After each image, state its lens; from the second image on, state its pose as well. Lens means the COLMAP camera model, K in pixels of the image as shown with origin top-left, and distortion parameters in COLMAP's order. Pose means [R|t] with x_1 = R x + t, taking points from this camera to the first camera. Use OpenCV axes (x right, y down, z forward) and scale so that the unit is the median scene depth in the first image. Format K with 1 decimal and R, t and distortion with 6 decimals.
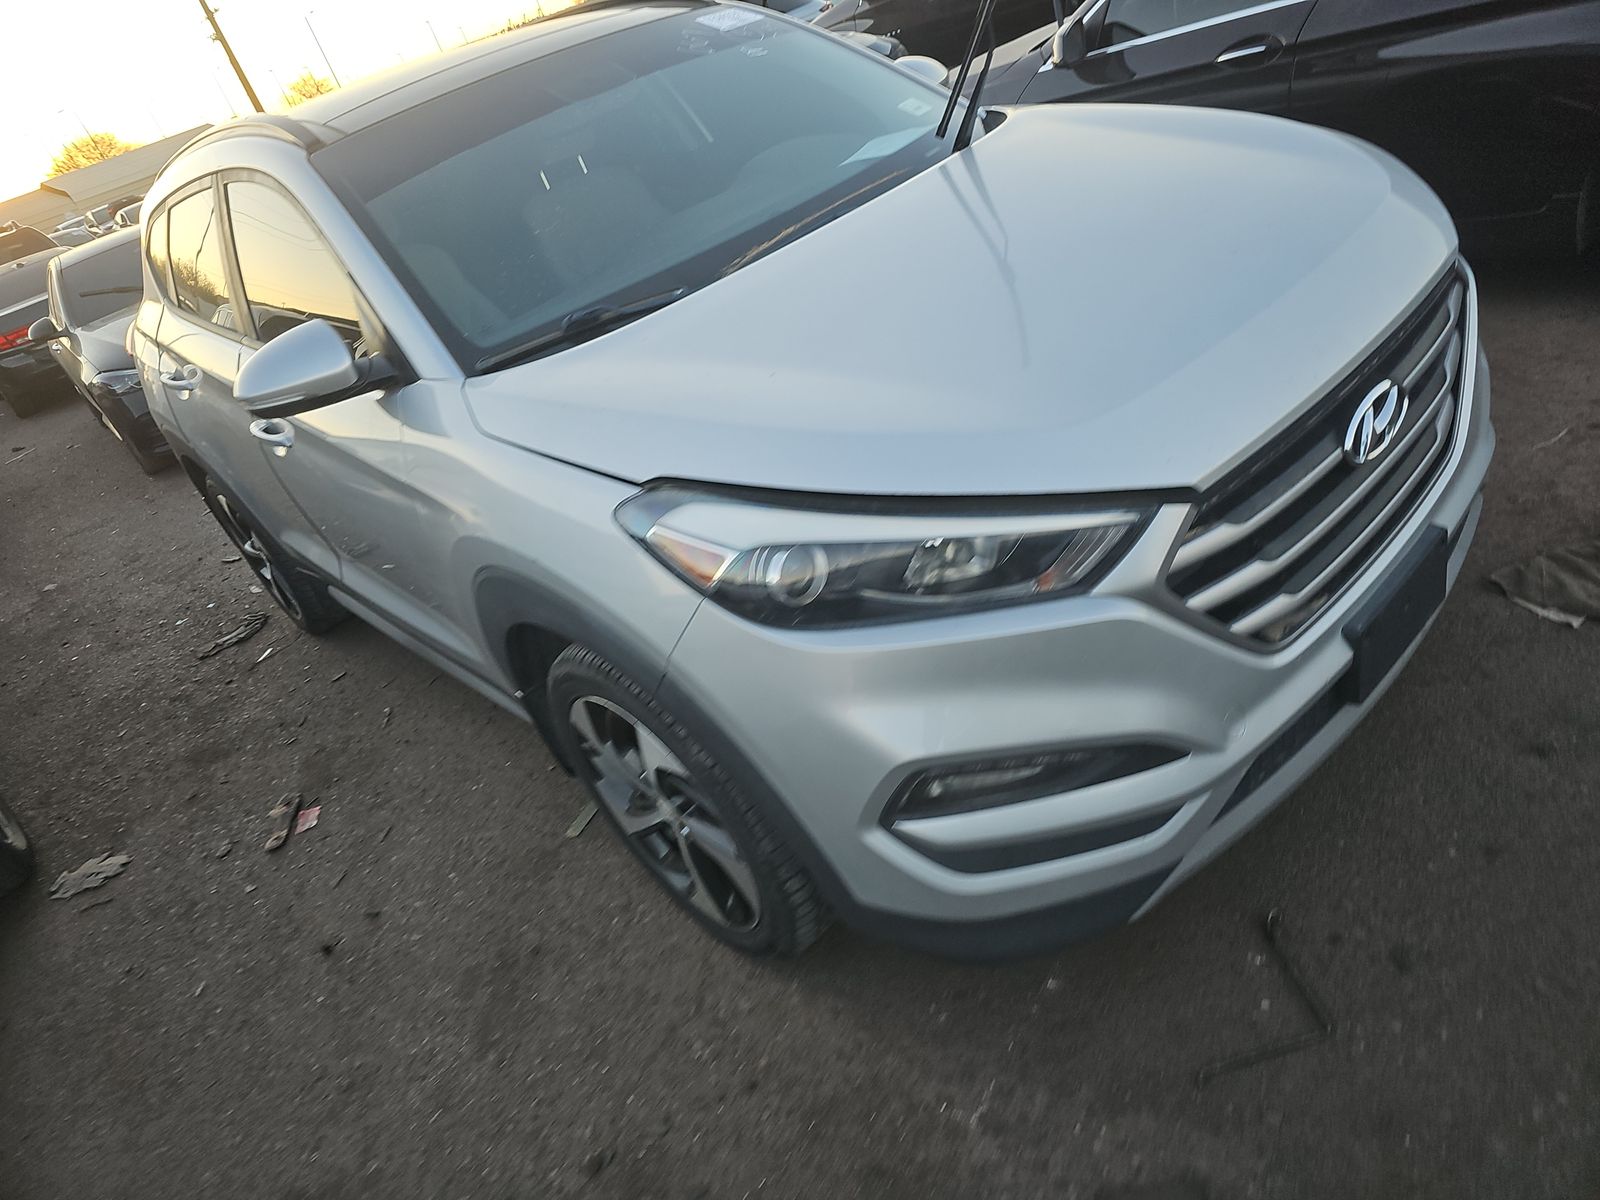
lens RADIAL K [[1052.1, 0, 801.6], [0, 1052.1, 590.4], [0, 0, 1]] dist [0.054518, -0.045744]
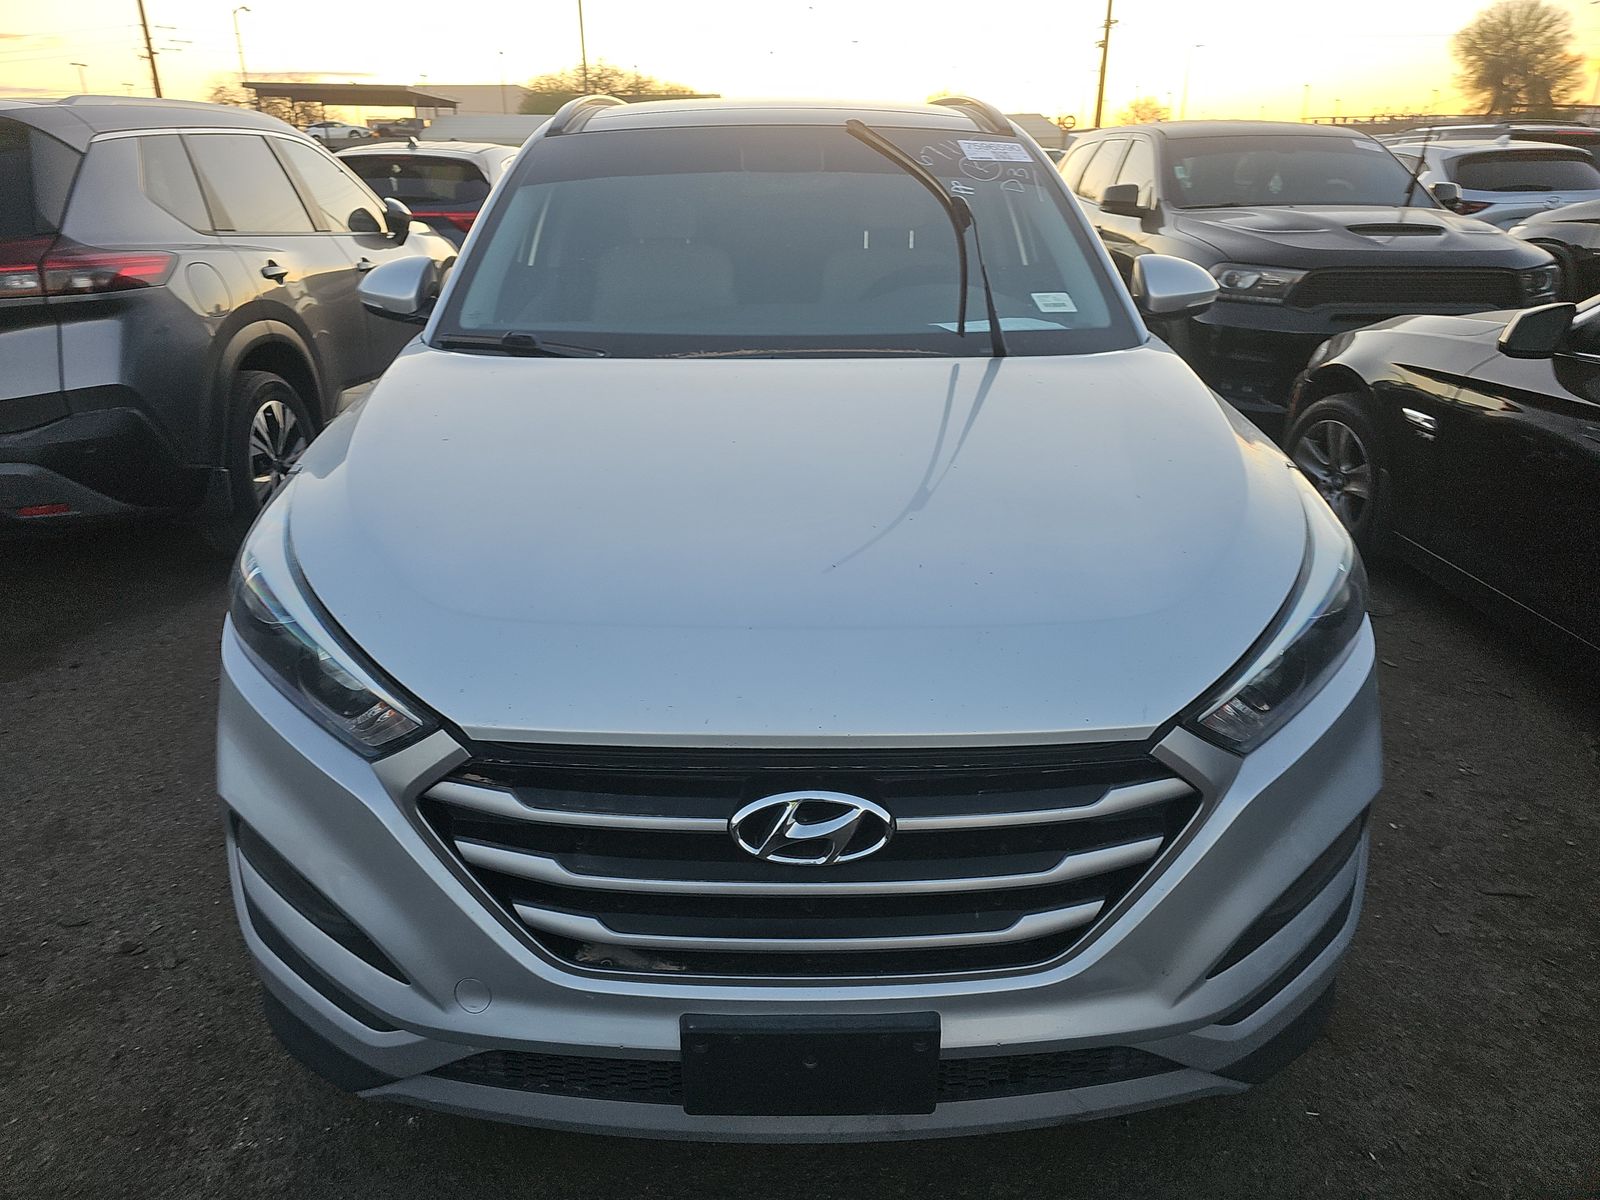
lens RADIAL K [[1052.1, 0, 802.5], [0, 1052.1, 612.1], [0, 0, 1]] dist [0.054518, -0.045744]
pose [[0.702616, 0.520482, -0.485210, 0.803086], [-0.526479, 0.838980, 0.137592, -0.384314], [0.478696, 0.158779, 0.863504, 0.281768]]
